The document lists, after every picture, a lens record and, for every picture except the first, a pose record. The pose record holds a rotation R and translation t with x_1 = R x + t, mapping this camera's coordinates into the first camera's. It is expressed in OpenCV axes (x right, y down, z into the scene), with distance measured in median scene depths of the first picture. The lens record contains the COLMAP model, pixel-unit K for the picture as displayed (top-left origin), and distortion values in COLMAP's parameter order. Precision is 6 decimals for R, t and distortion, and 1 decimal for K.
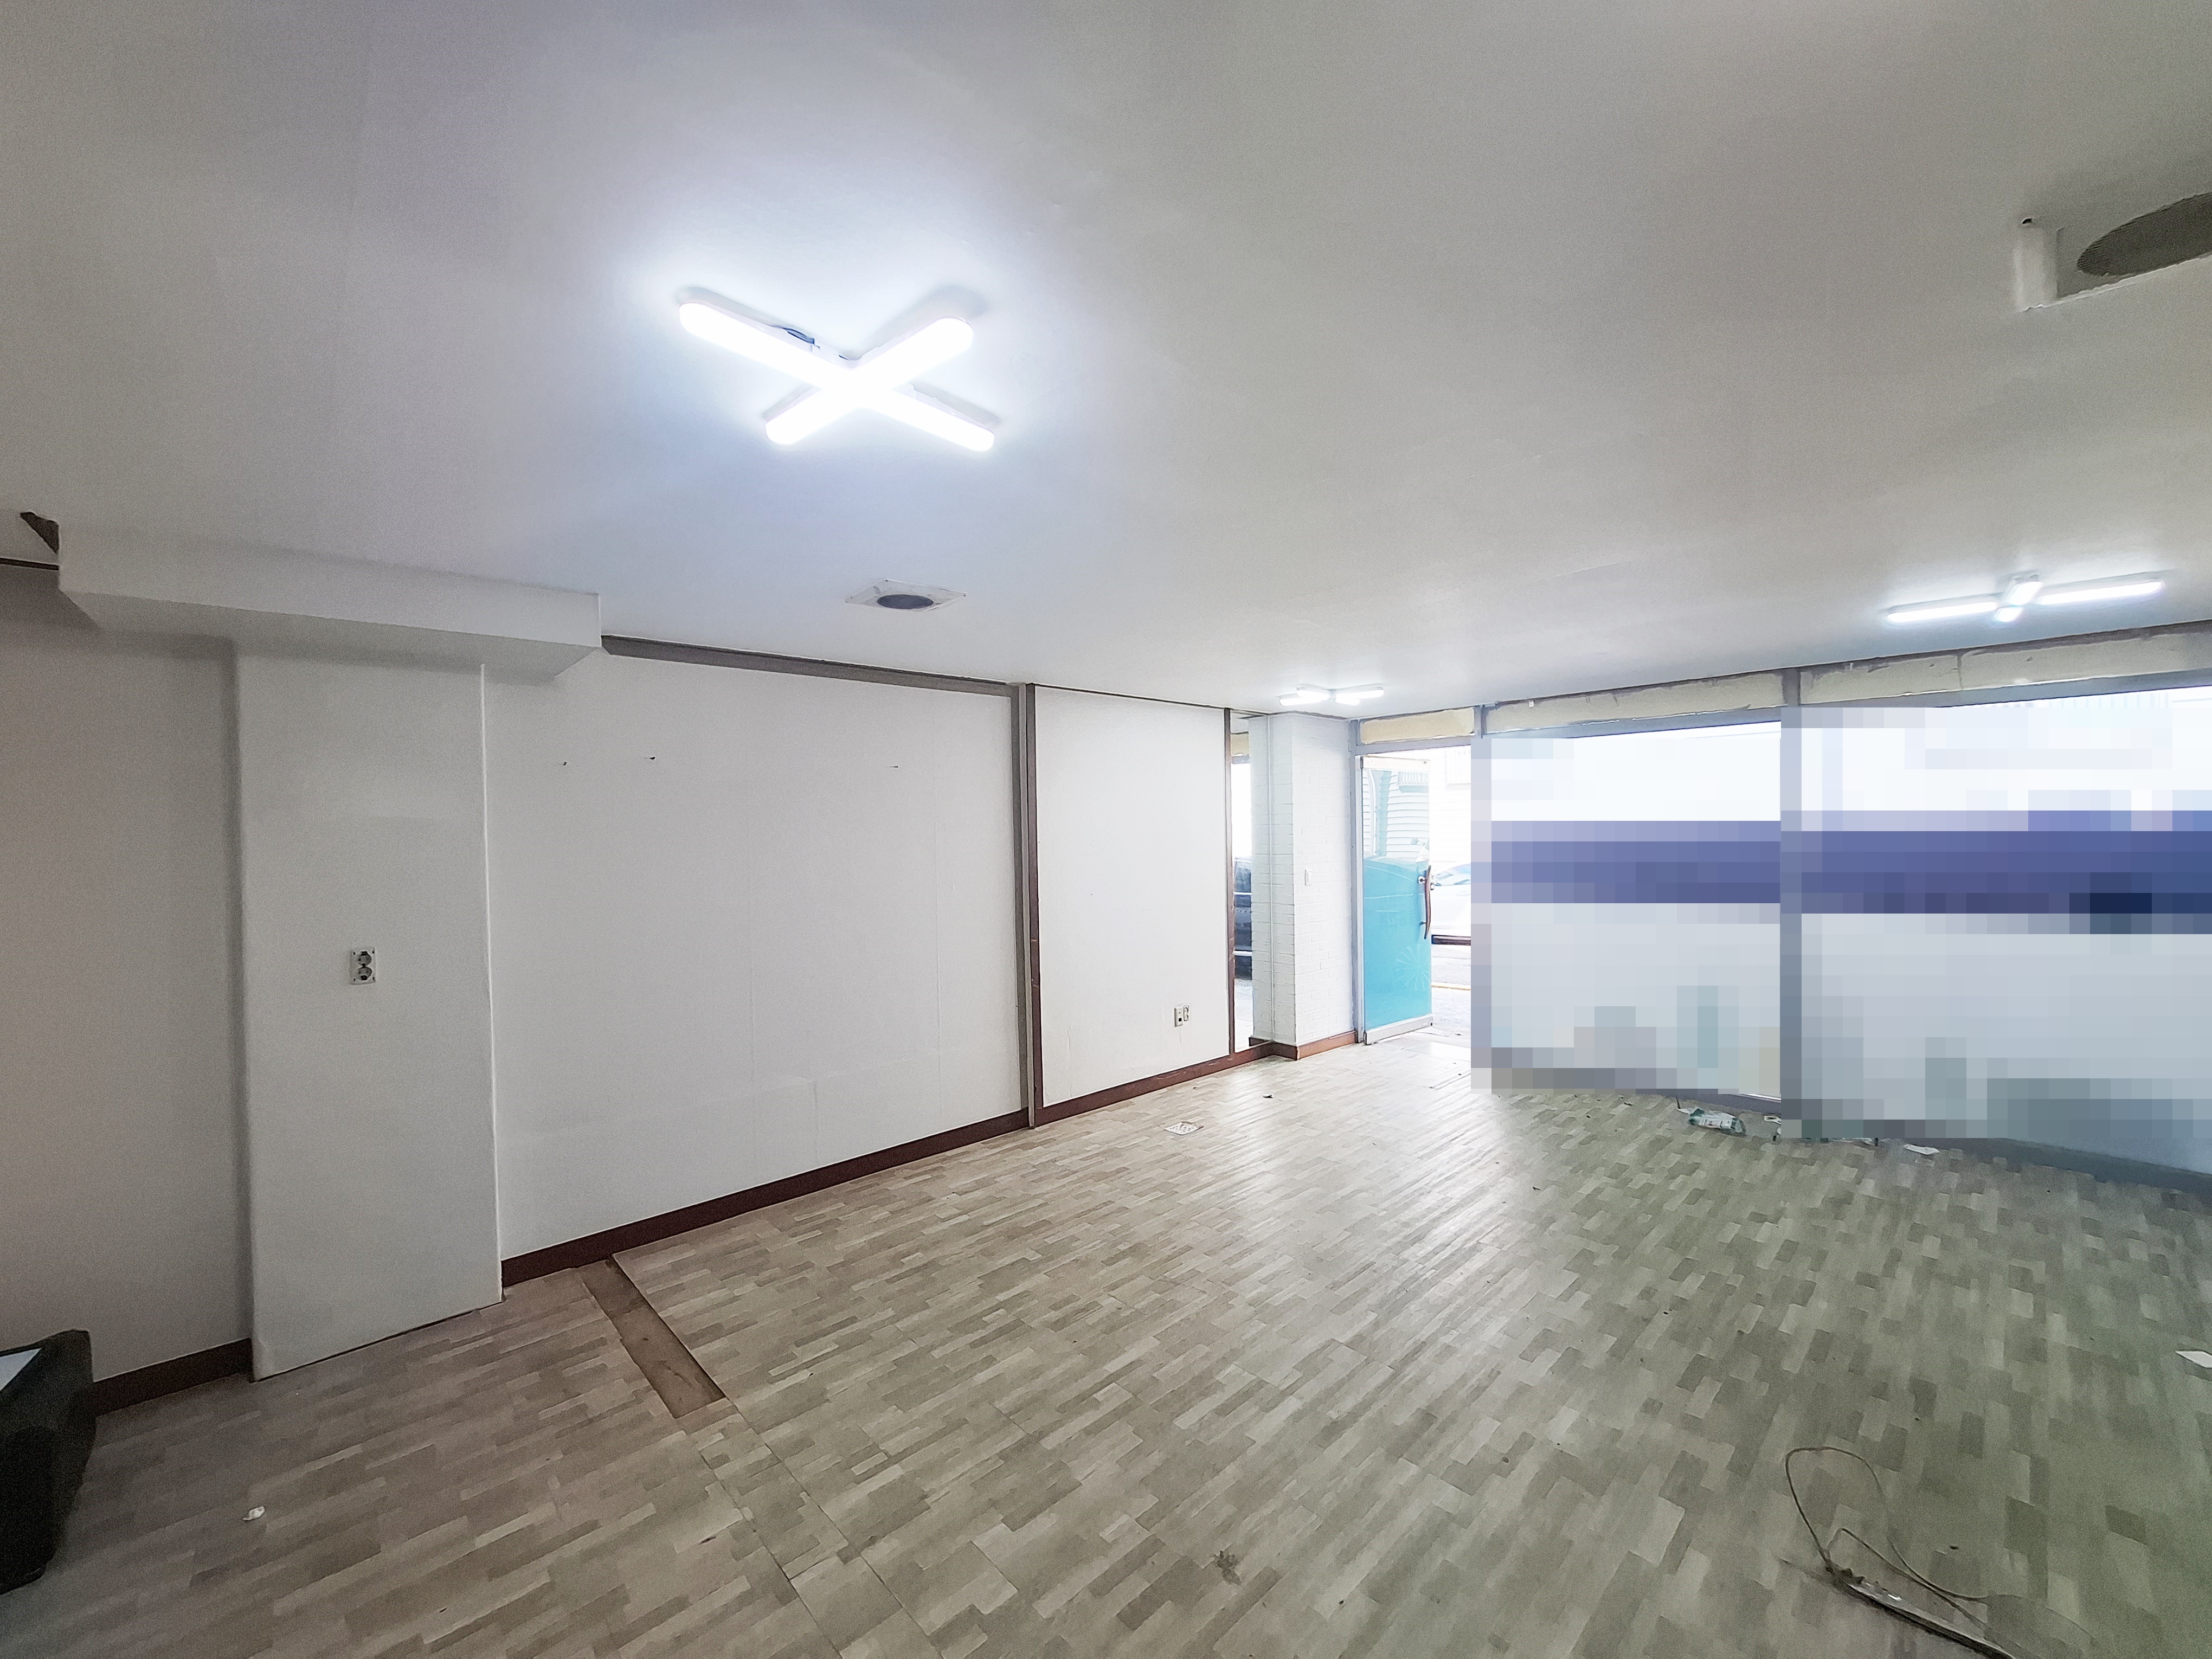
lens RADIAL K [[866.8, 0, 1095.9], [0, 866.8, 859.5], [0, 0, 1]] dist [-0.008142, 0.001034]
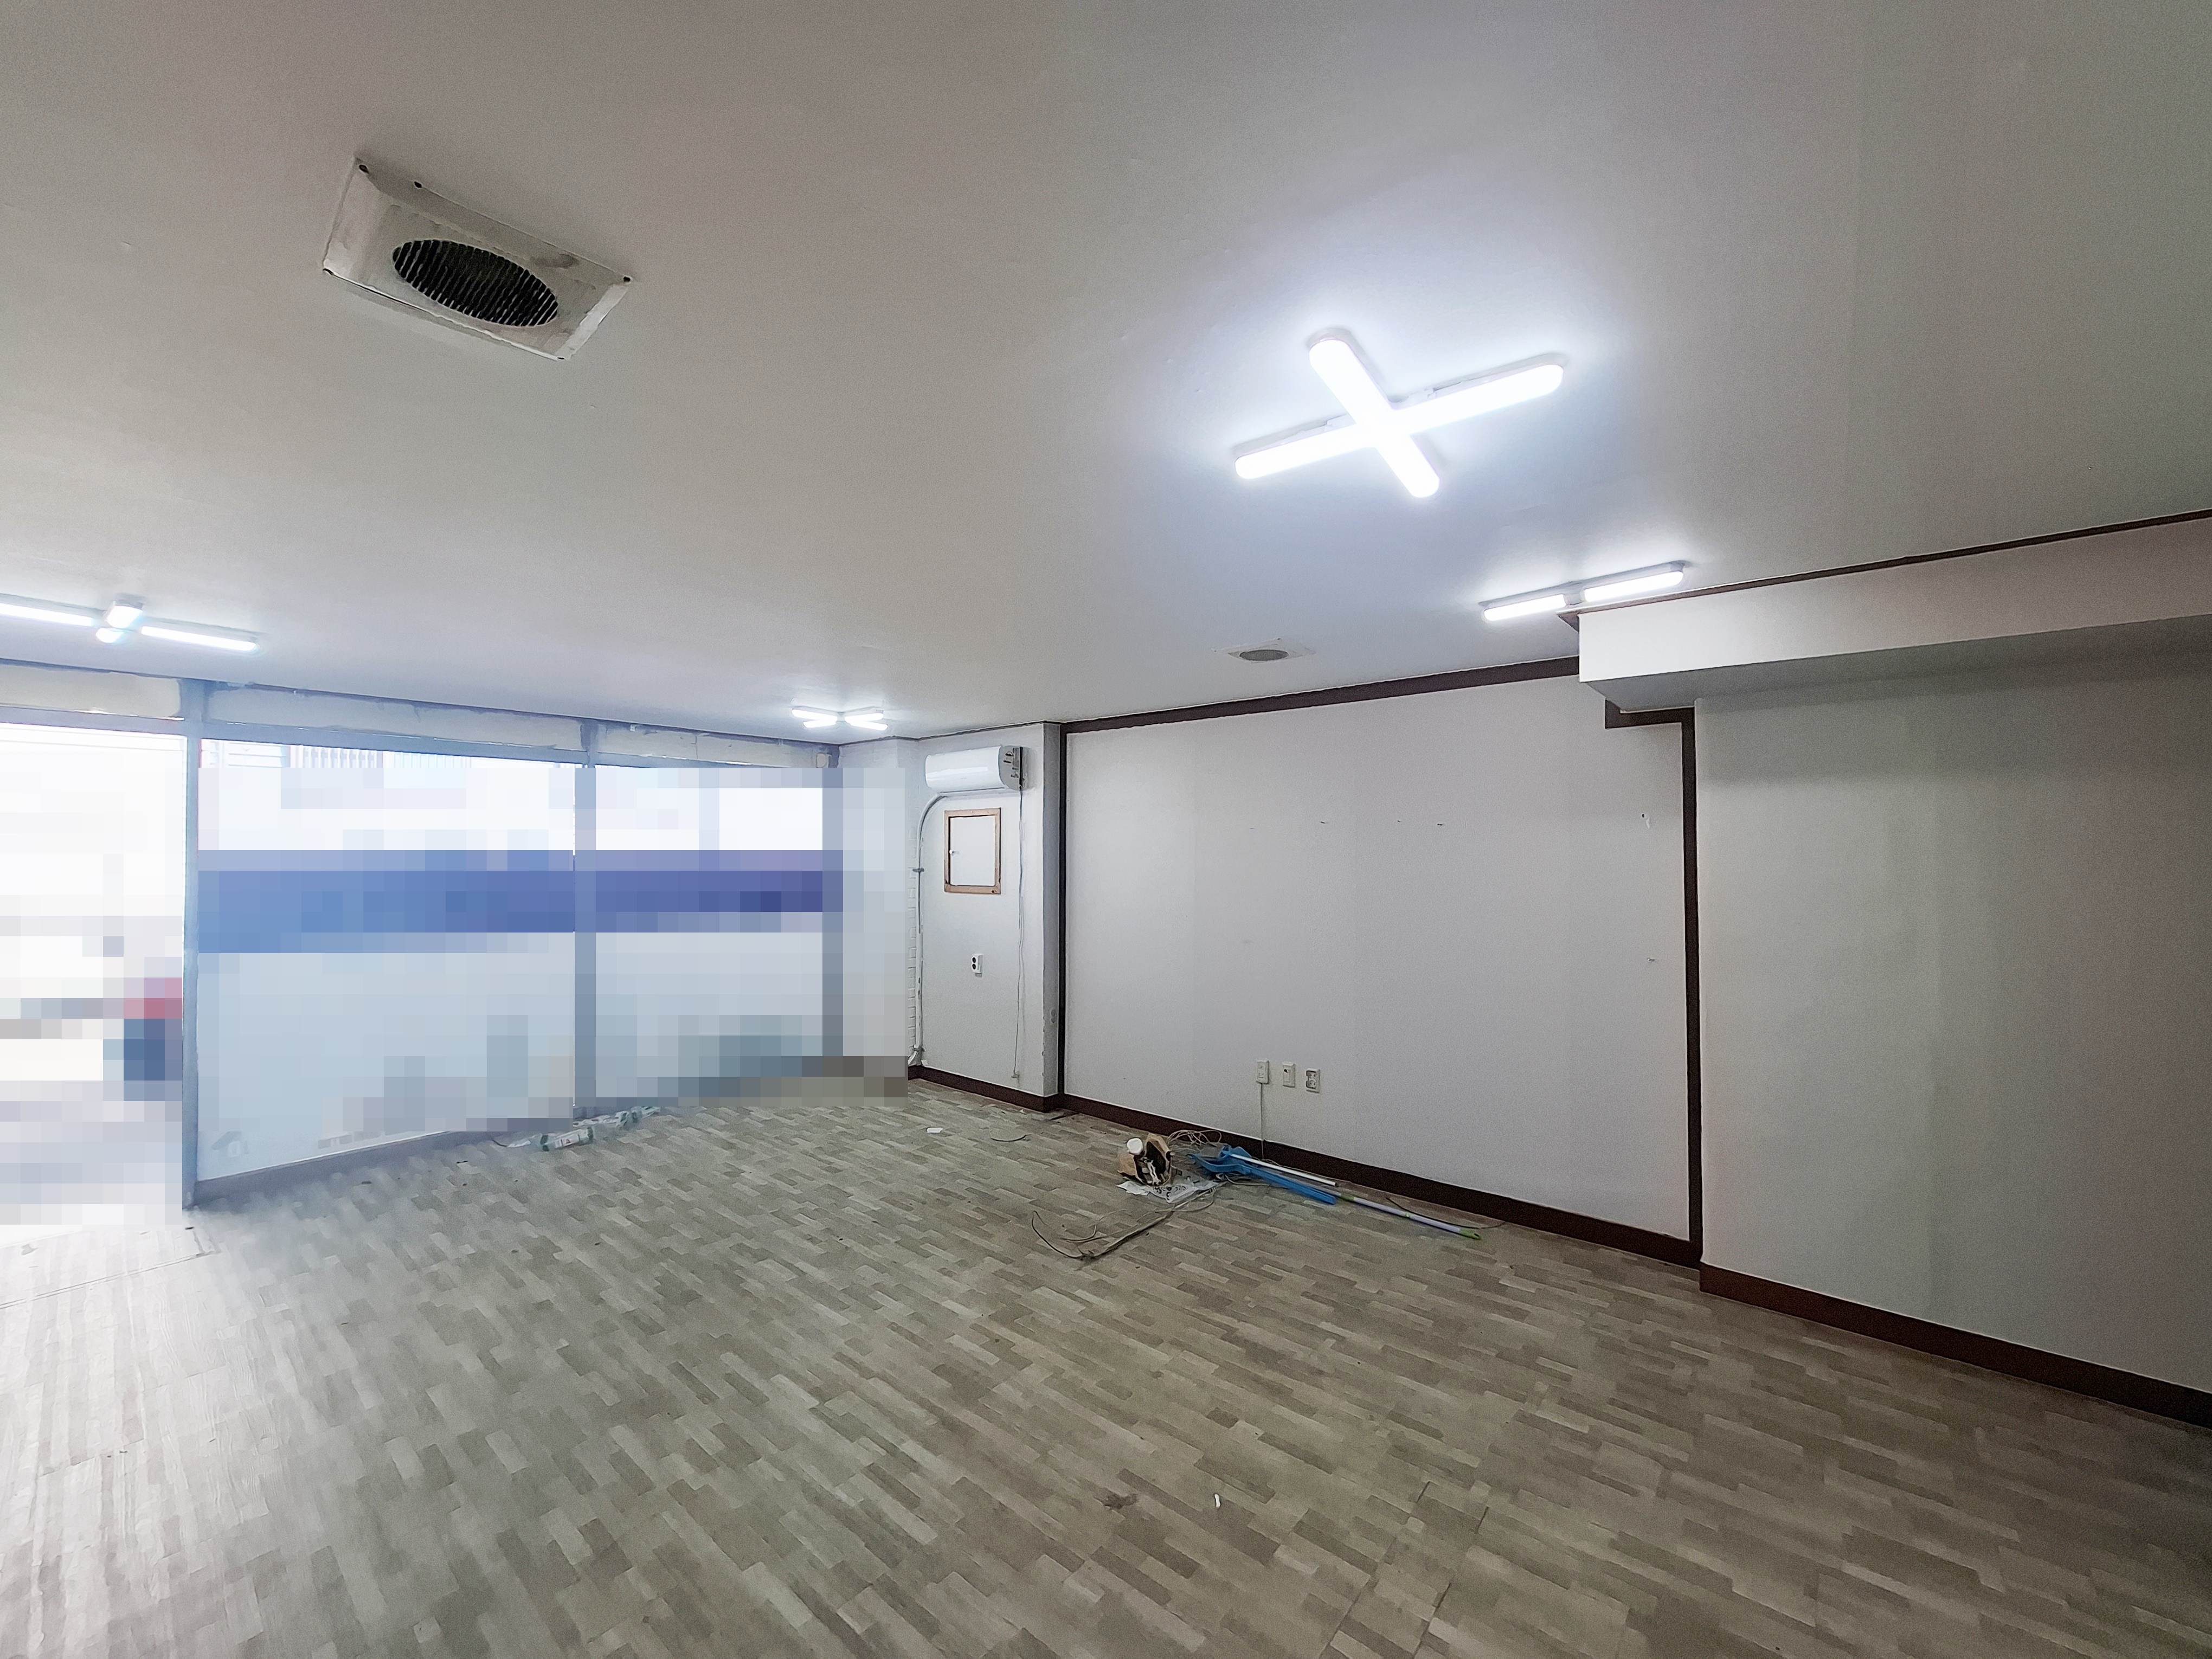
lens RADIAL K [[866.8, 0, 1116.8], [0, 866.8, 843.0], [0, 0, 1]] dist [-0.008142, 0.001034]
pose [[-0.137488, 0.023124, 0.990233, -0.627406], [0.033712, 0.999258, -0.018654, -0.017587], [-0.989930, 0.030818, -0.138165, 0.713353]]
